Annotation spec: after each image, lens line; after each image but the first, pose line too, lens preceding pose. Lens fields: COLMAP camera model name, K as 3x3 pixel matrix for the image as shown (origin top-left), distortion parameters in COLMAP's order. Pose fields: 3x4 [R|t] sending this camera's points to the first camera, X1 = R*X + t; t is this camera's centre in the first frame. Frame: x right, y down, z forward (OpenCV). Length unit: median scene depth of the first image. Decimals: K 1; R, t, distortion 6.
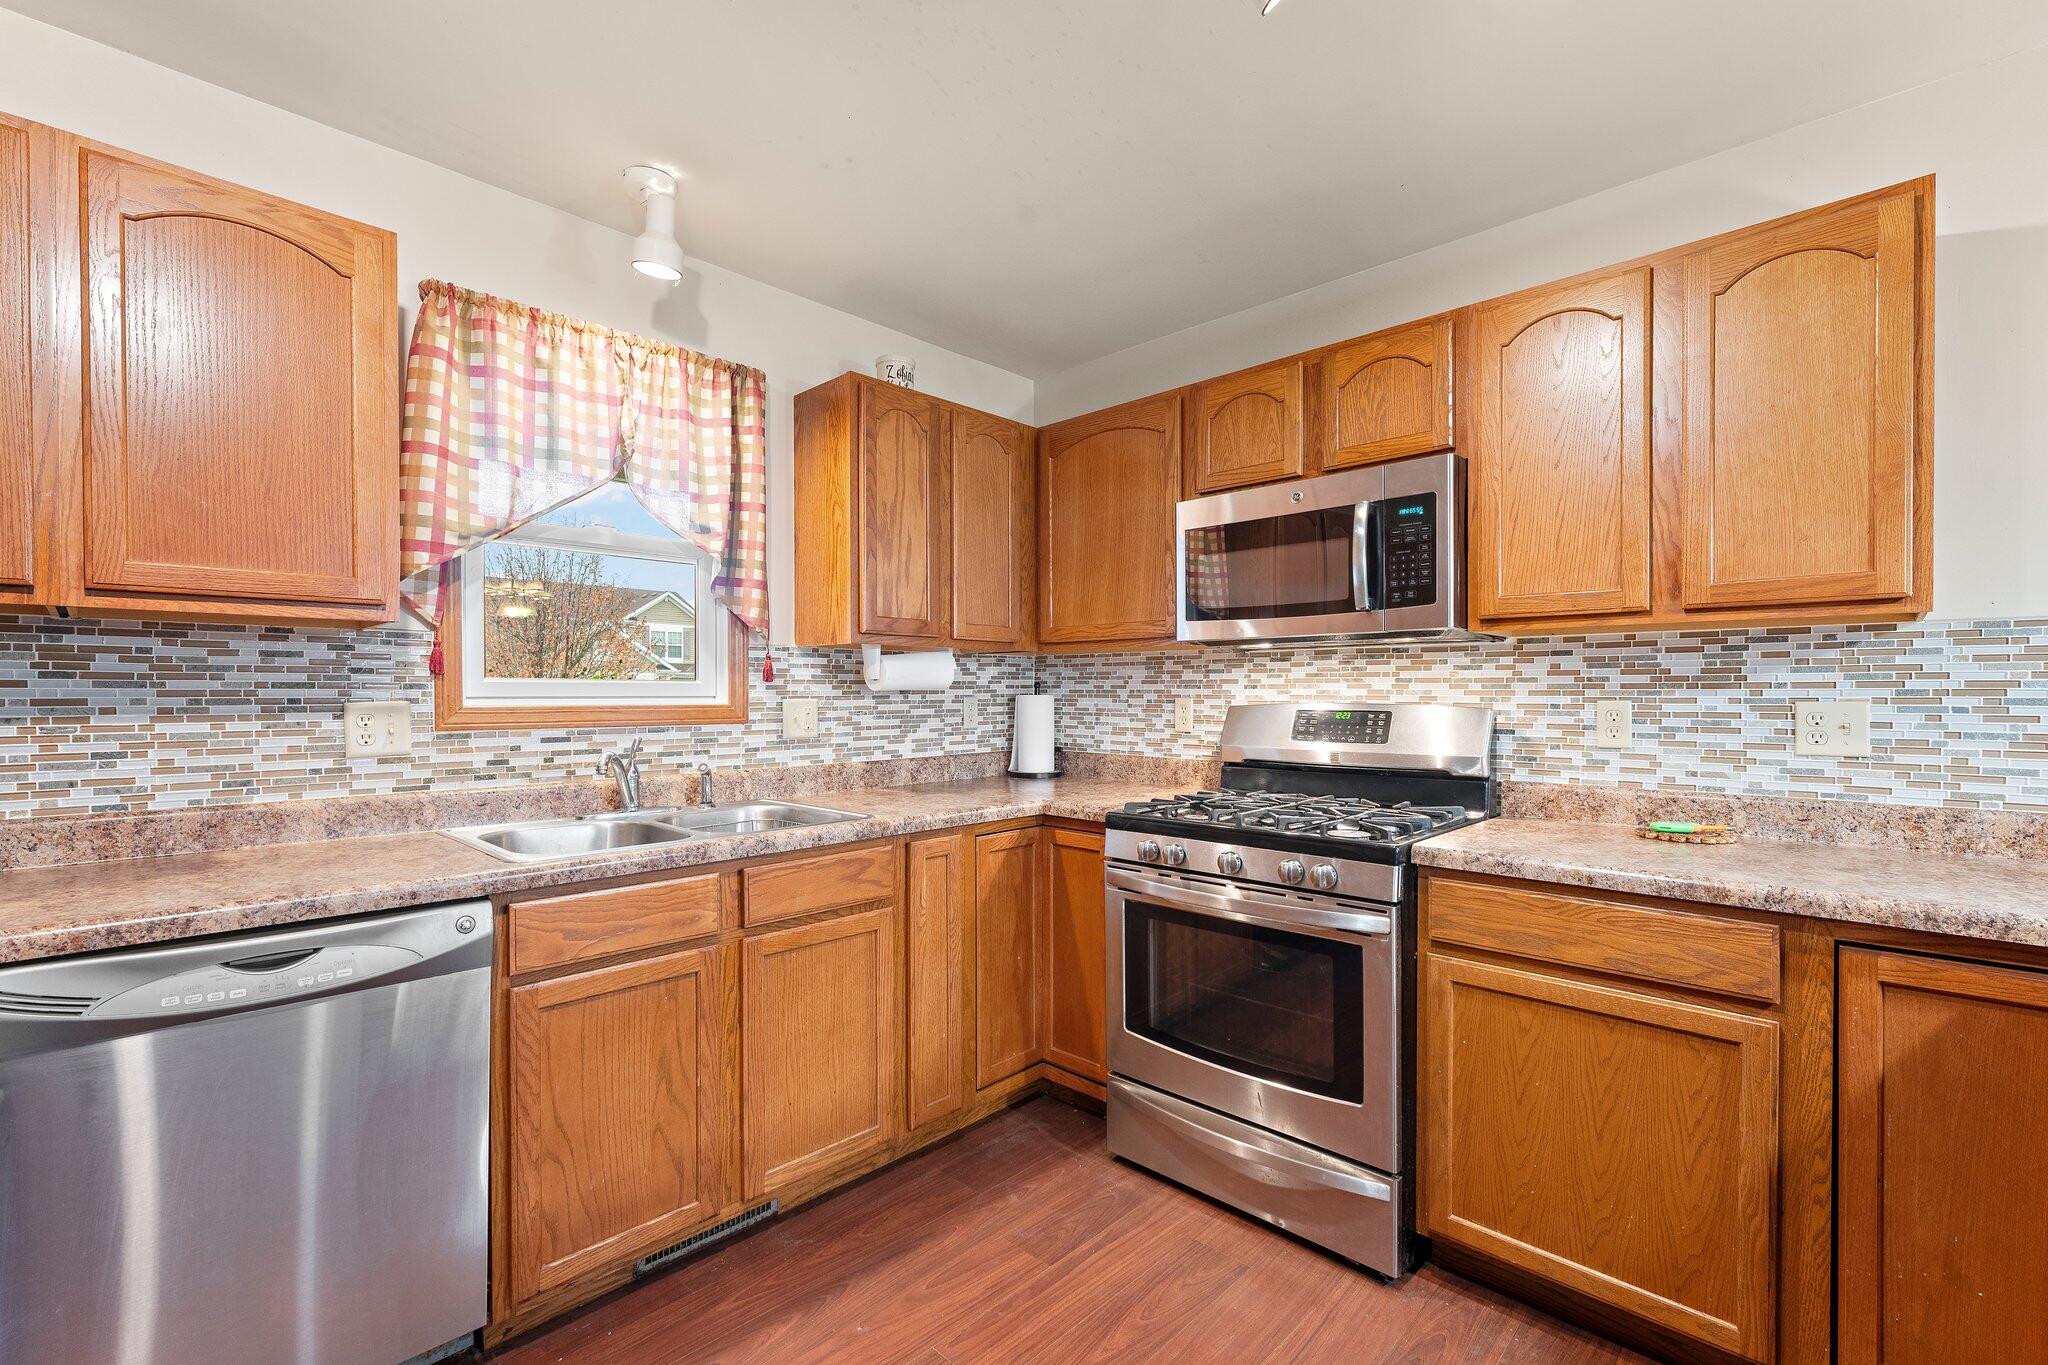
lens RADIAL K [[881.8, 0, 1017.6], [0, 881.8, 698.8], [0, 0, 1]] dist [-0.008781, 0.003742]
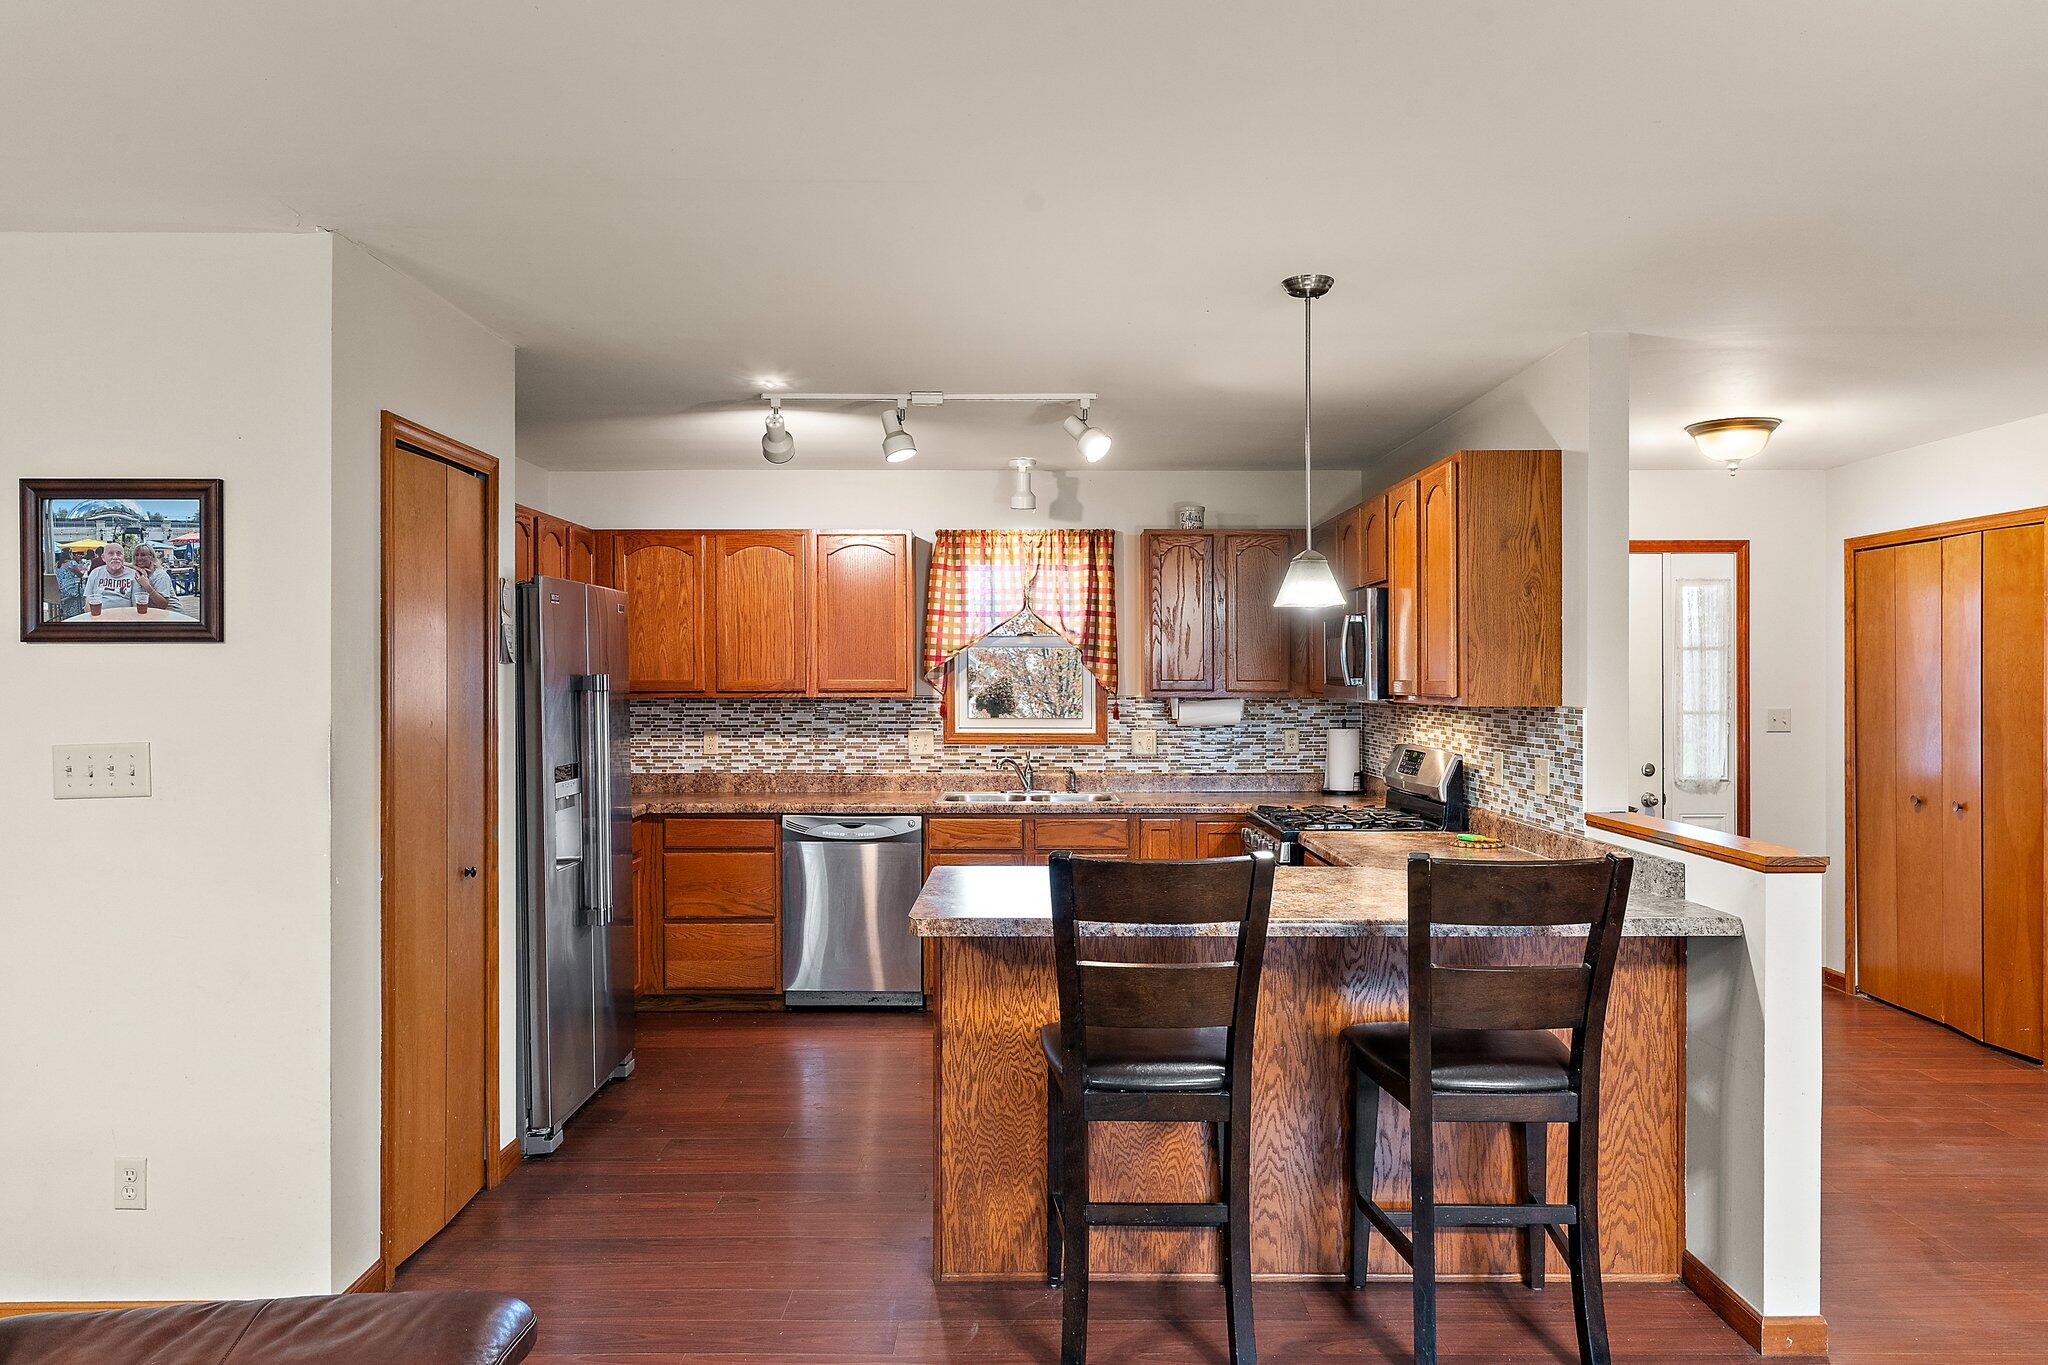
lens RADIAL K [[1387.8, 0, 1040.1], [0, 1387.8, 686.1], [0, 0, 1]] dist [0.007446, 0.001717]
pose [[0.699874, 0.004586, -0.714252, 1.687521], [-0.005469, 0.999984, 0.001062, -0.096690], [0.714245, 0.003163, 0.699888, -1.037324]]
